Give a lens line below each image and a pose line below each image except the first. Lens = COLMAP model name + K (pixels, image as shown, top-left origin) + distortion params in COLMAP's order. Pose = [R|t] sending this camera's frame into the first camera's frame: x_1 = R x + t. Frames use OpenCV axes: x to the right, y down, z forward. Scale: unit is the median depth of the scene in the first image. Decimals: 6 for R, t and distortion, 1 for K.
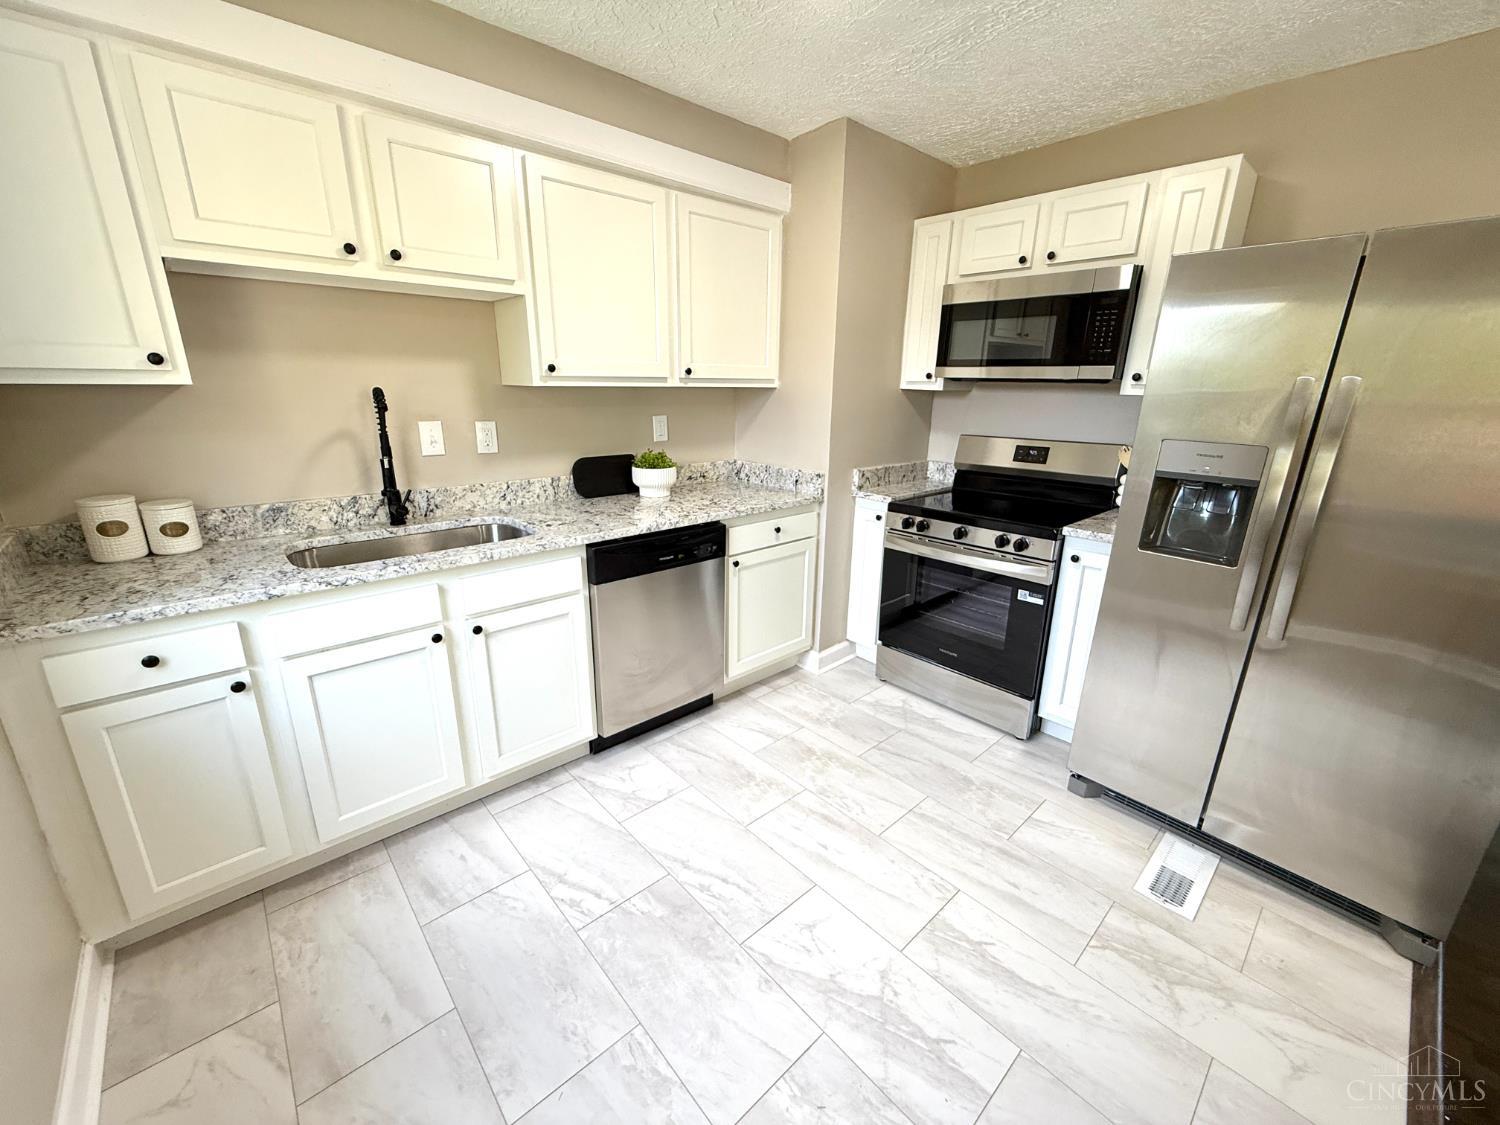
lens RADIAL K [[597.7, 0, 750.0], [0, 597.7, 562.5], [0, 0, 1]] dist [0.001014, 0.000014]
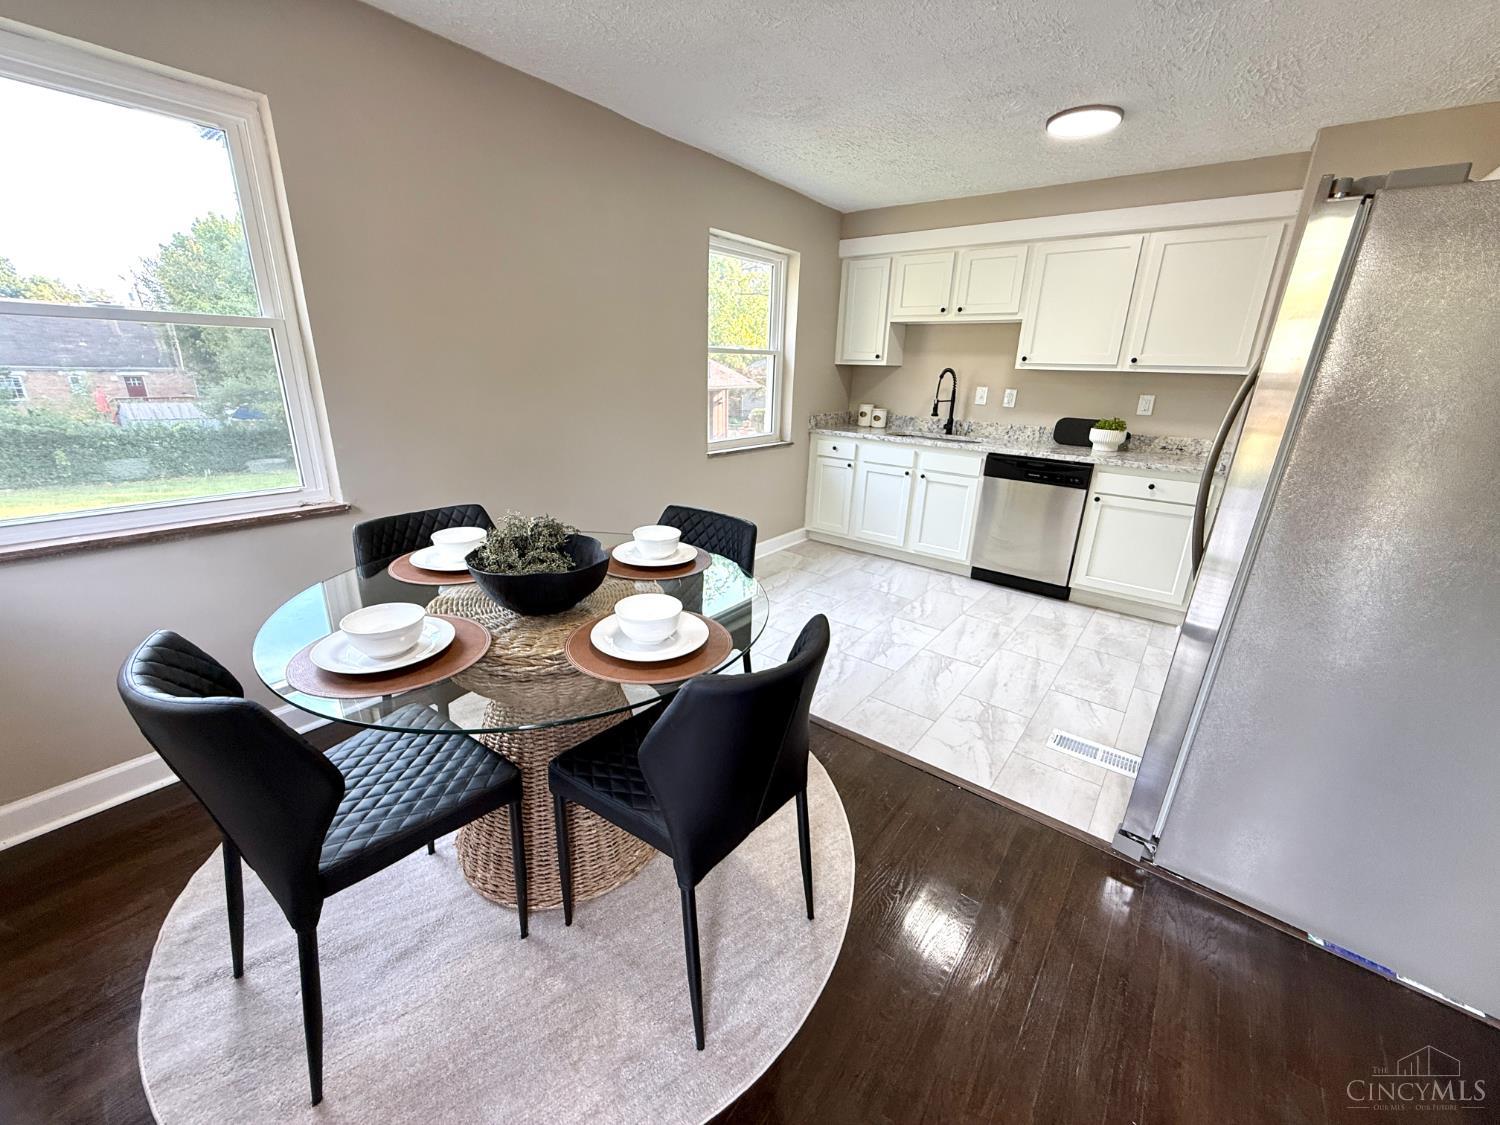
lens RADIAL K [[597.7, 0, 750.0], [0, 597.7, 562.5], [0, 0, 1]] dist [0.001014, 0.000014]
pose [[0.179512, 0.302477, -0.936100, 1.407988], [-0.308928, 0.920754, 0.238277, 0.066958], [0.933991, 0.246414, 0.258730, -0.087223]]
